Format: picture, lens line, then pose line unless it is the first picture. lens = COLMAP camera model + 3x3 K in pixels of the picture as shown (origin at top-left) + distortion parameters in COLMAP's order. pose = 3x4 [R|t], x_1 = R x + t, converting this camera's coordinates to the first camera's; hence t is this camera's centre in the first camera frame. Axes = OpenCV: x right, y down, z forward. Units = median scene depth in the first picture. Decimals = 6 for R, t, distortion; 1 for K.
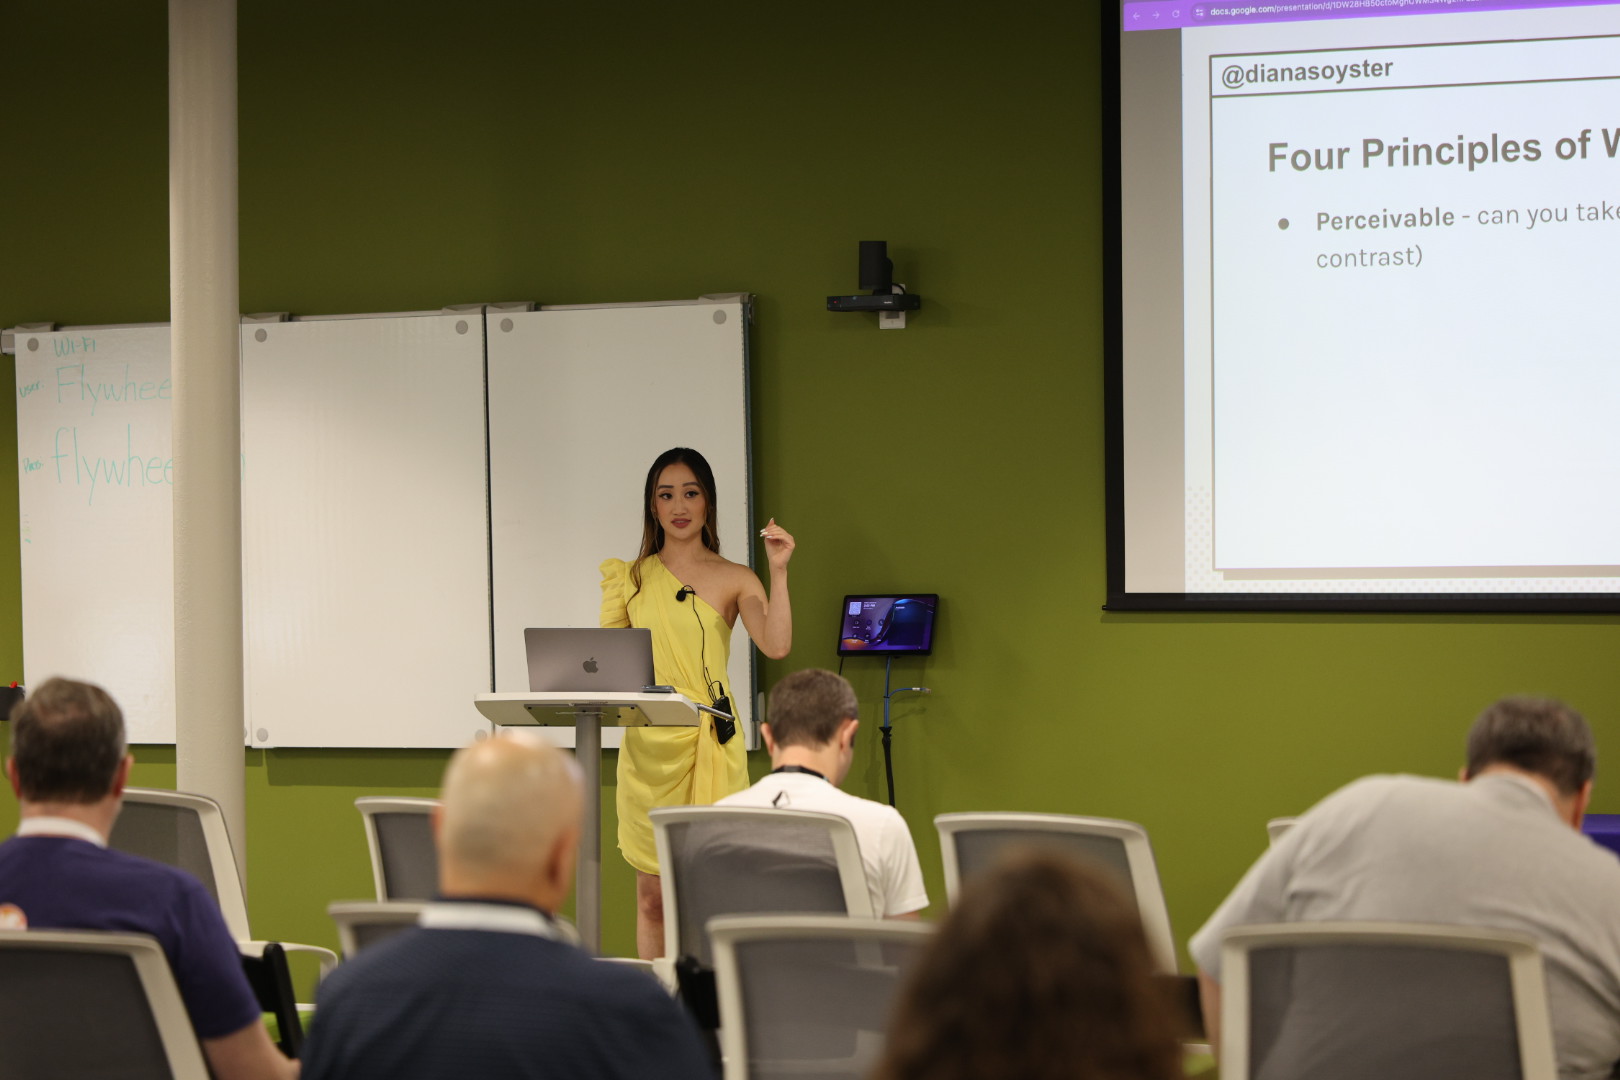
lens RADIAL K [[5174.6, 0, 810.0], [0, 5174.6, 540.0], [0, 0, 1]] dist [-0.193106, 0.729833]
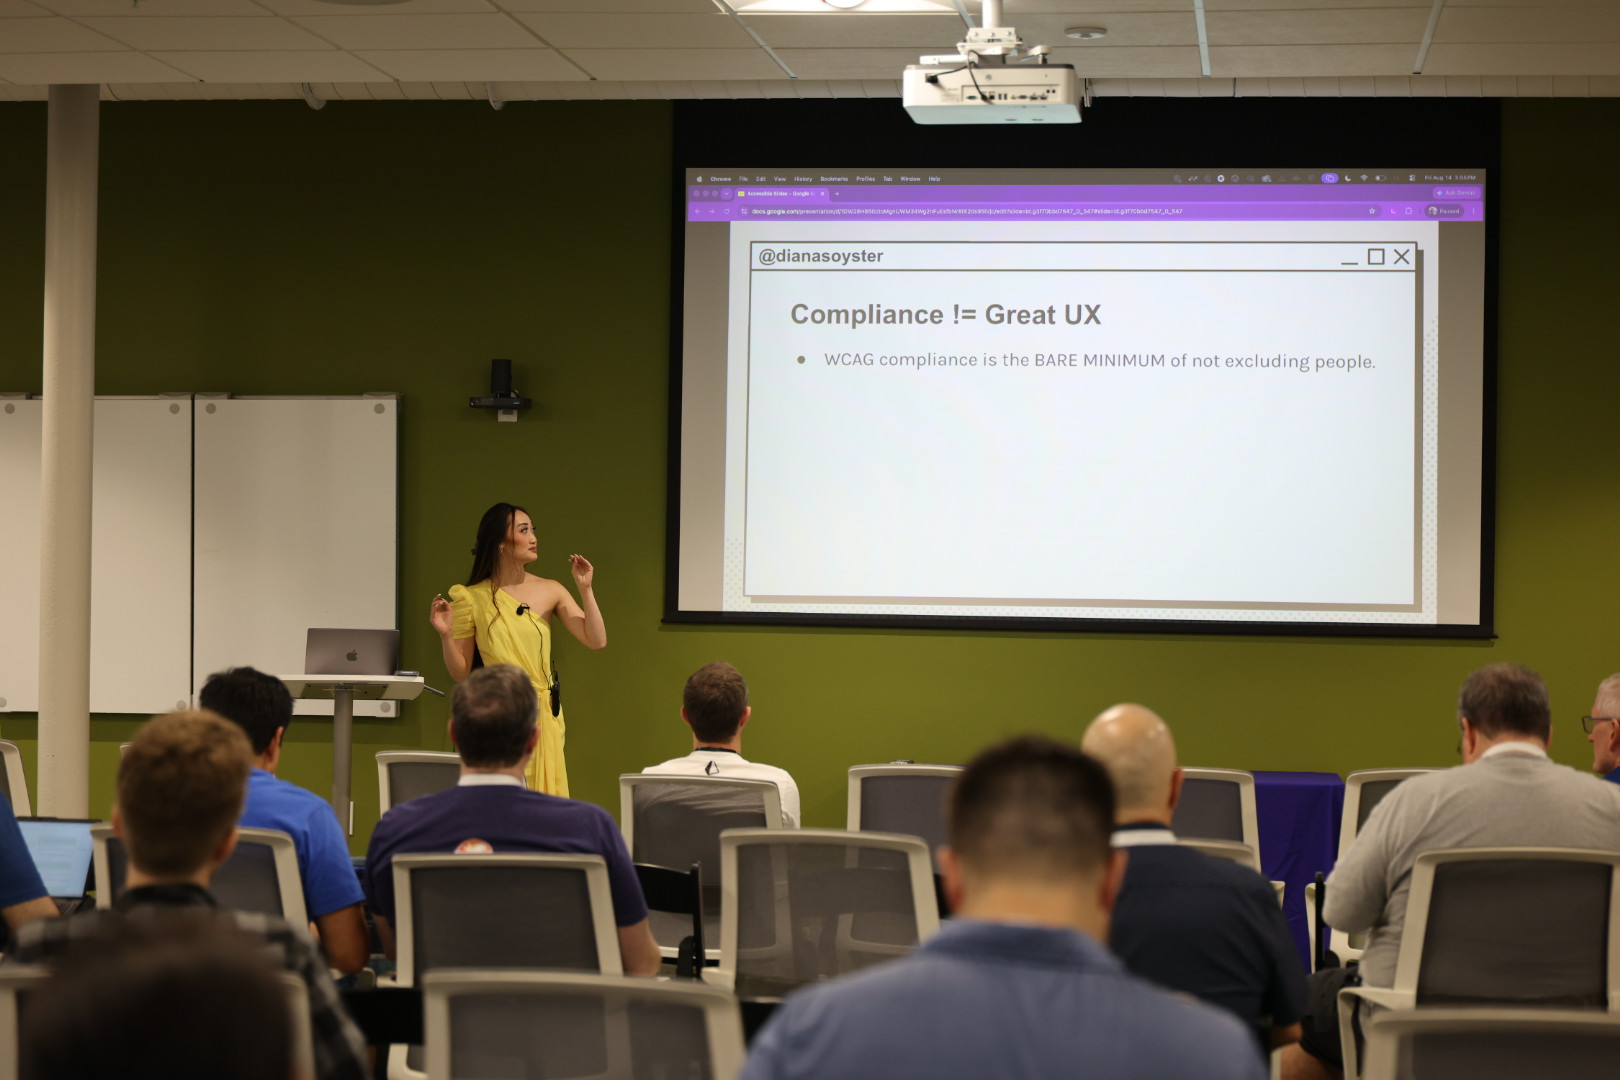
lens RADIAL K [[3507.7, 0, 810.0], [0, 3507.7, 540.0], [0, 0, 1]] dist [0.007696, -0.147983]
pose [[0.940177, 0.024539, 0.339800, -0.240545], [-0.021093, 0.999682, -0.013832, 0.003375], [-0.340032, 0.005837, 0.940396, 0.067245]]
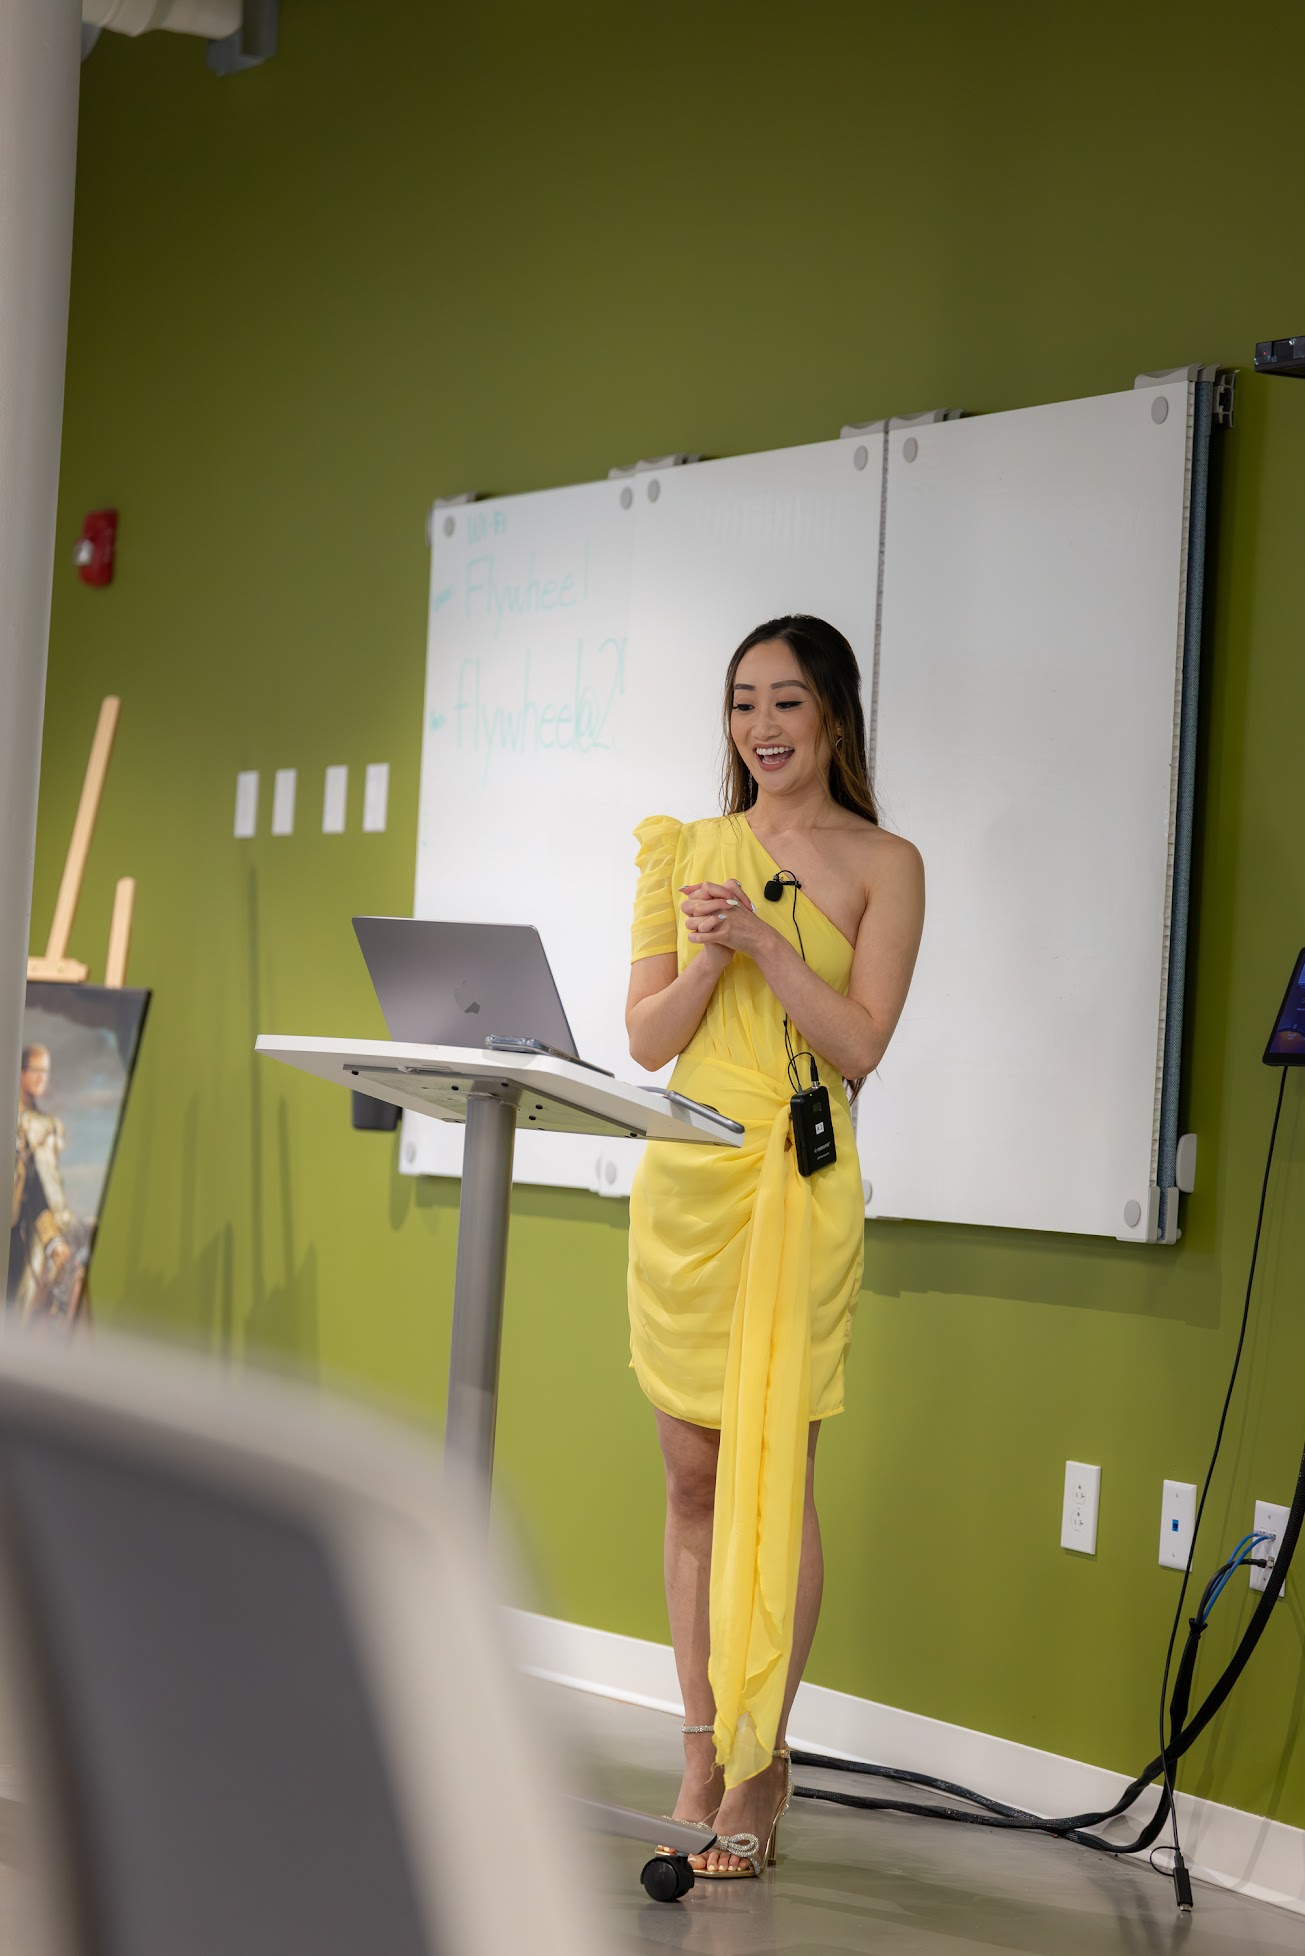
lens RADIAL K [[5121.4, 0, 652.5], [0, 5121.4, 978.0], [0, 0, 1]] dist [-0.745188, 18.512944]
pose [[0.816217, 0.051034, -0.575488, 0.249682], [-0.076897, 0.996825, -0.020666, 0.029868], [0.572606, 0.061121, 0.817549, 0.578401]]
